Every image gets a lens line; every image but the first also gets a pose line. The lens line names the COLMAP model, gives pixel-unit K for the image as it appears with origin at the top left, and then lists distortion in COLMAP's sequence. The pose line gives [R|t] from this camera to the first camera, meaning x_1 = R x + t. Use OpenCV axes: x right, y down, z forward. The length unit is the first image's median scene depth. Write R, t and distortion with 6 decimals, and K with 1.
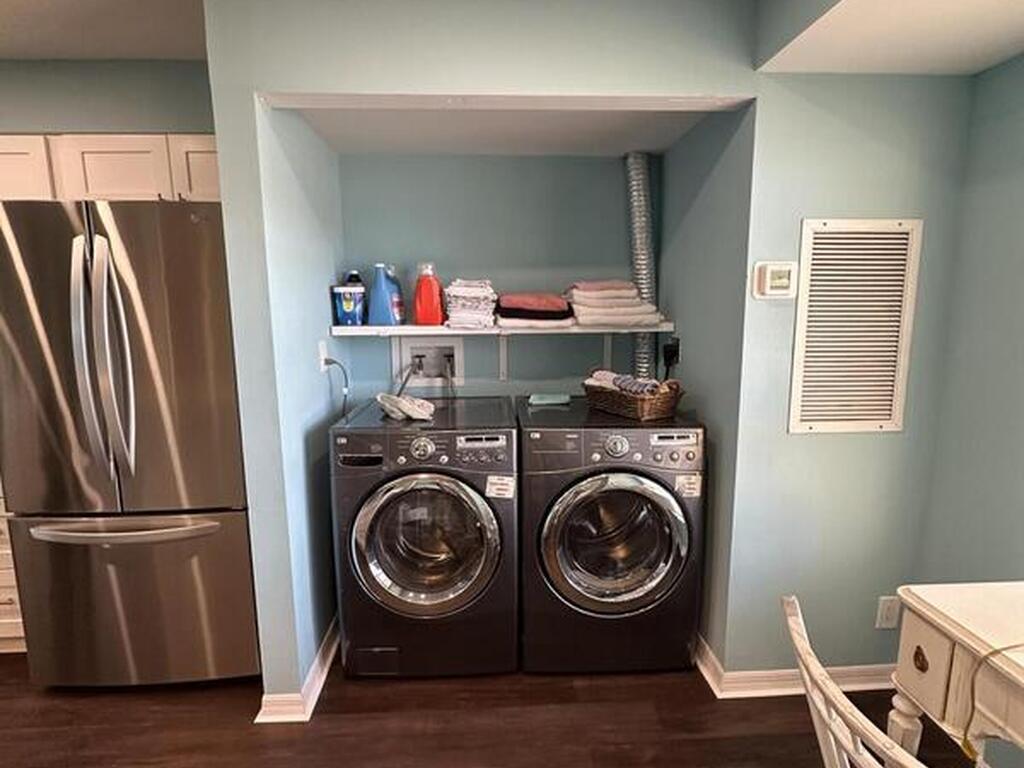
lens RADIAL K [[549.2, 0, 516.9], [0, 549.2, 380.6], [0, 0, 1]] dist [-0.003719, 0.001026]
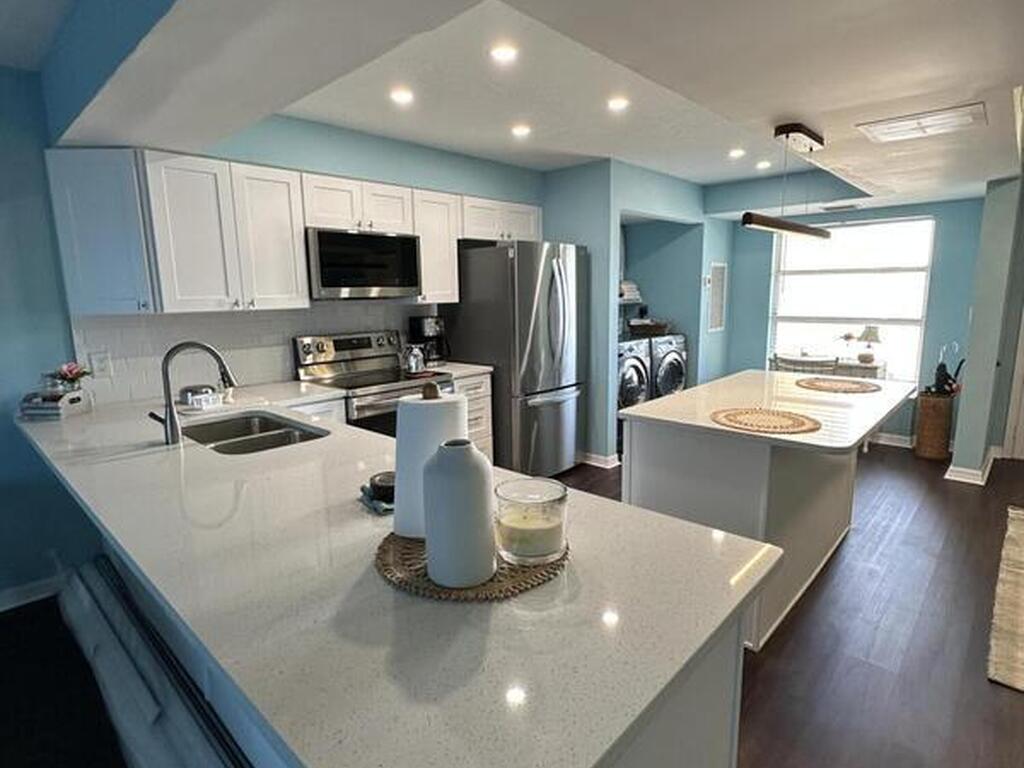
lens RADIAL K [[549.2, 0, 513.2], [0, 549.2, 391.8], [0, 0, 1]] dist [-0.003719, 0.001026]
pose [[0.724653, -0.129856, 0.676769, -2.138126], [0.115143, 0.991095, 0.066878, 0.084475], [-0.679427, 0.029462, 0.733152, -0.435624]]
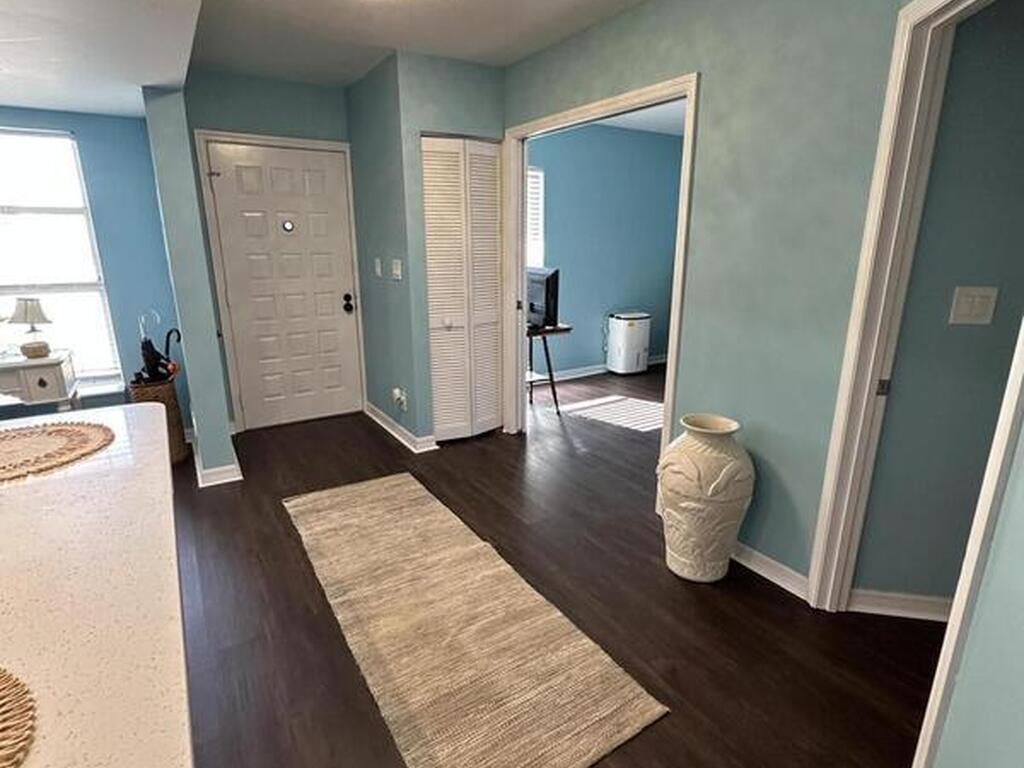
lens RADIAL K [[549.2, 0, 513.1], [0, 549.2, 384.0], [0, 0, 1]] dist [-0.003719, 0.001026]
pose [[-0.484348, -0.221446, 0.846385, -1.356425], [0.133240, 0.937479, 0.321527, 0.054417], [-0.864670, 0.268504, -0.424561, -0.212975]]
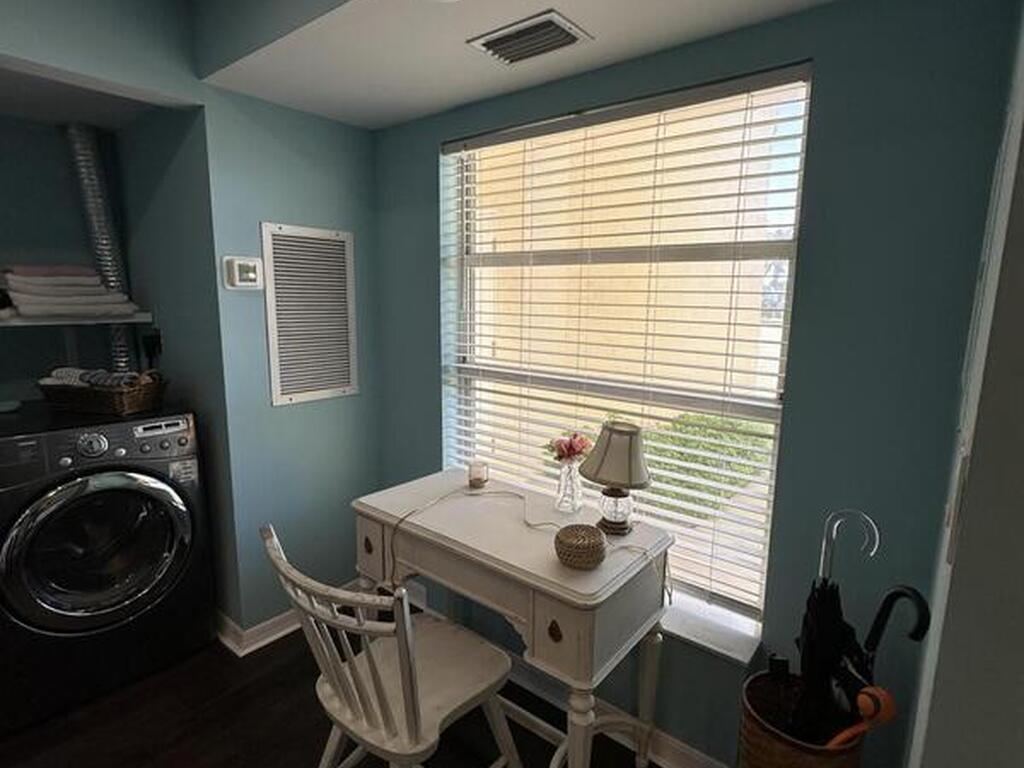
lens RADIAL K [[549.2, 0, 518.1], [0, 549.2, 386.9], [0, 0, 1]] dist [-0.003719, 0.001026]
pose [[0.672678, -0.107130, 0.732139, -0.003171], [0.088767, 0.994001, 0.063890, 0.024344], [-0.734592, 0.022013, 0.678152, -0.158198]]
